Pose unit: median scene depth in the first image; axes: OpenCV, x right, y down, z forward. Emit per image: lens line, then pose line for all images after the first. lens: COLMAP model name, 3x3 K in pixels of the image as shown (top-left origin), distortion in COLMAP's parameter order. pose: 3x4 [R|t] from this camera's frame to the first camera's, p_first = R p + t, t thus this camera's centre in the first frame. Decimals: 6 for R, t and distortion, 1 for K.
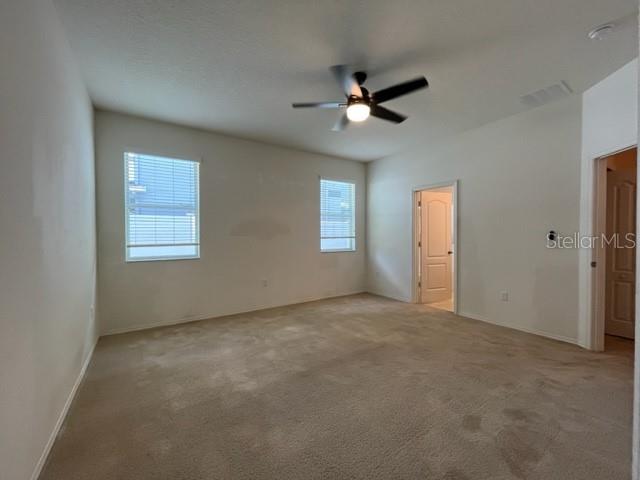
lens RADIAL K [[262.1, 0, 320.8], [0, 262.1, 239.0], [0, 0, 1]] dist [-0.000932, -0.000349]
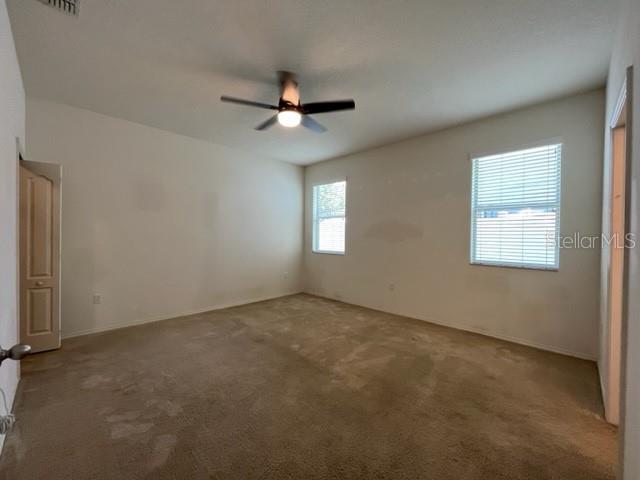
lens RADIAL K [[262.1, 0, 320.8], [0, 262.1, 239.0], [0, 0, 1]] dist [-0.000932, -0.000349]
pose [[0.202650, 0.013949, -0.979152, 0.789596], [-0.027939, 0.999574, 0.008458, -0.011832], [0.978853, 0.025642, 0.202954, 0.620085]]
